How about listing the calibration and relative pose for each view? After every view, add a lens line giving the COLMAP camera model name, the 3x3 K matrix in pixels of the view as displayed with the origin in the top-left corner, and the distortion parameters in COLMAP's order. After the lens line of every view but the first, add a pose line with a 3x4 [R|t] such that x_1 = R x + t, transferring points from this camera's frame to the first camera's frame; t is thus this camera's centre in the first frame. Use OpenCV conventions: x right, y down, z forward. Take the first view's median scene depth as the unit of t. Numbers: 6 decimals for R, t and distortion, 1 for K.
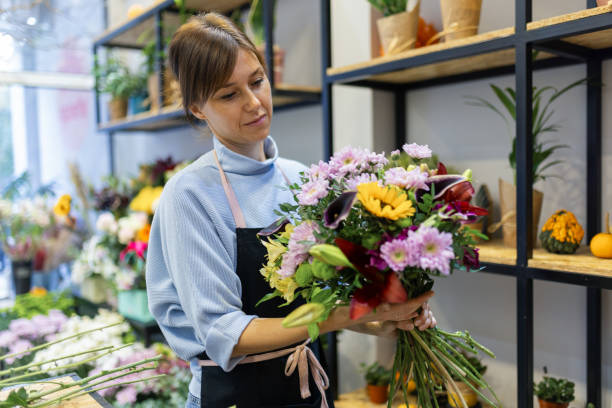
lens RADIAL K [[574.1, 0, 307.4], [0, 574.1, 202.7], [0, 0, 1]] dist [-0.005413, 0.017089]
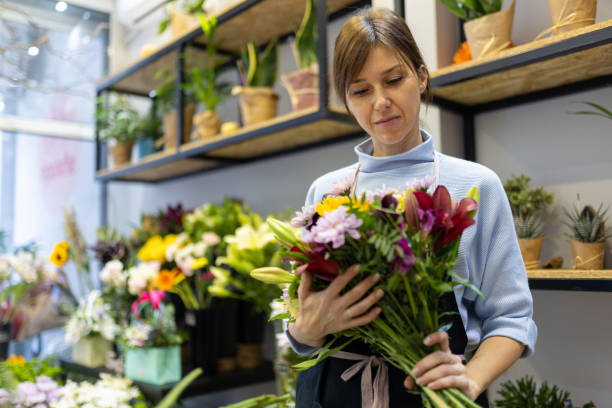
lens RADIAL K [[574.1, 0, 307.4], [0, 574.1, 202.7], [0, 0, 1]] dist [-0.005413, 0.017089]
pose [[0.997835, 0.011923, 0.064677, -0.122005], [-0.002270, 0.989088, -0.147308, 0.064724], [-0.065727, 0.146842, 0.986974, 0.110241]]
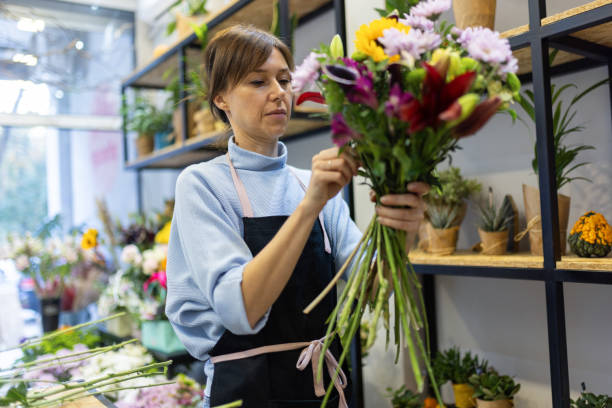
lens RADIAL K [[574.1, 0, 307.4], [0, 574.1, 202.7], [0, 0, 1]] dist [-0.005413, 0.017089]
pose [[0.998352, -0.023201, -0.052494, 0.013277], [0.018646, 0.996151, -0.085652, 0.039619], [0.054279, 0.084532, 0.994941, 0.012352]]
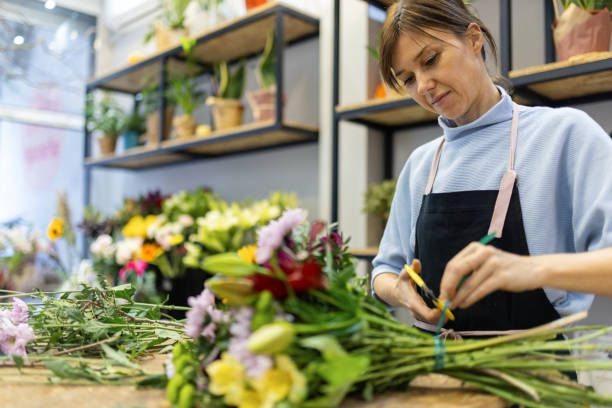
lens RADIAL K [[574.1, 0, 307.4], [0, 574.1, 202.7], [0, 0, 1]] dist [-0.005413, 0.017089]
pose [[0.991672, 0.043375, 0.121269, -0.116695], [-0.028426, 0.992075, -0.122393, 0.083557], [-0.125616, 0.117927, 0.985045, -0.111661]]
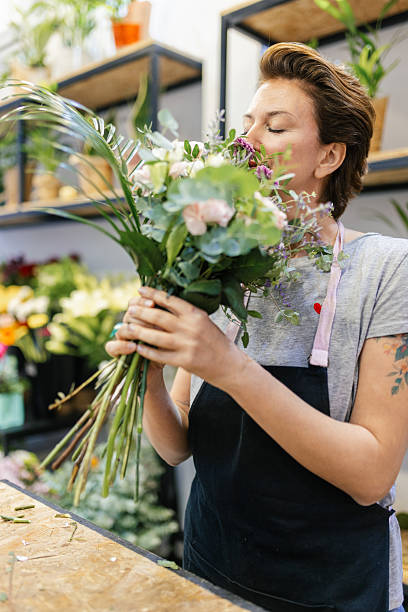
lens RADIAL K [[574.1, 0, 204.0], [0, 574.1, 306.0], [0, 0, 1]] dist [-0.005413, 0.017089]
pose [[0.988587, 0.029308, 0.147773, -0.098815], [-0.028363, 0.999562, -0.008497, 0.004628], [-0.147957, 0.004208, 0.988985, 0.009695]]
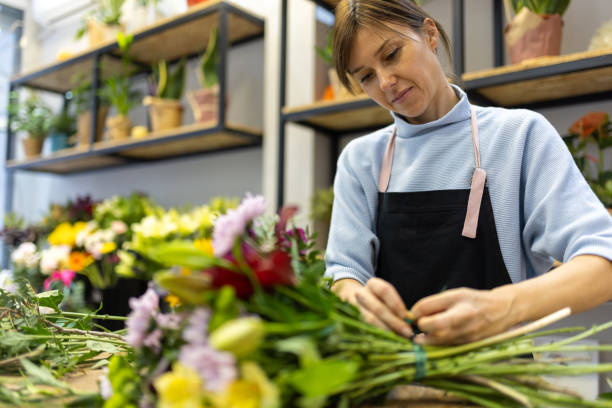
lens RADIAL K [[574.1, 0, 307.4], [0, 574.1, 202.7], [0, 0, 1]] dist [-0.005413, 0.017089]
pose [[0.971231, 0.057511, 0.231092, -0.124932], [-0.023144, 0.988602, -0.148763, 0.091604], [-0.237014, 0.139135, 0.961491, -0.070704]]
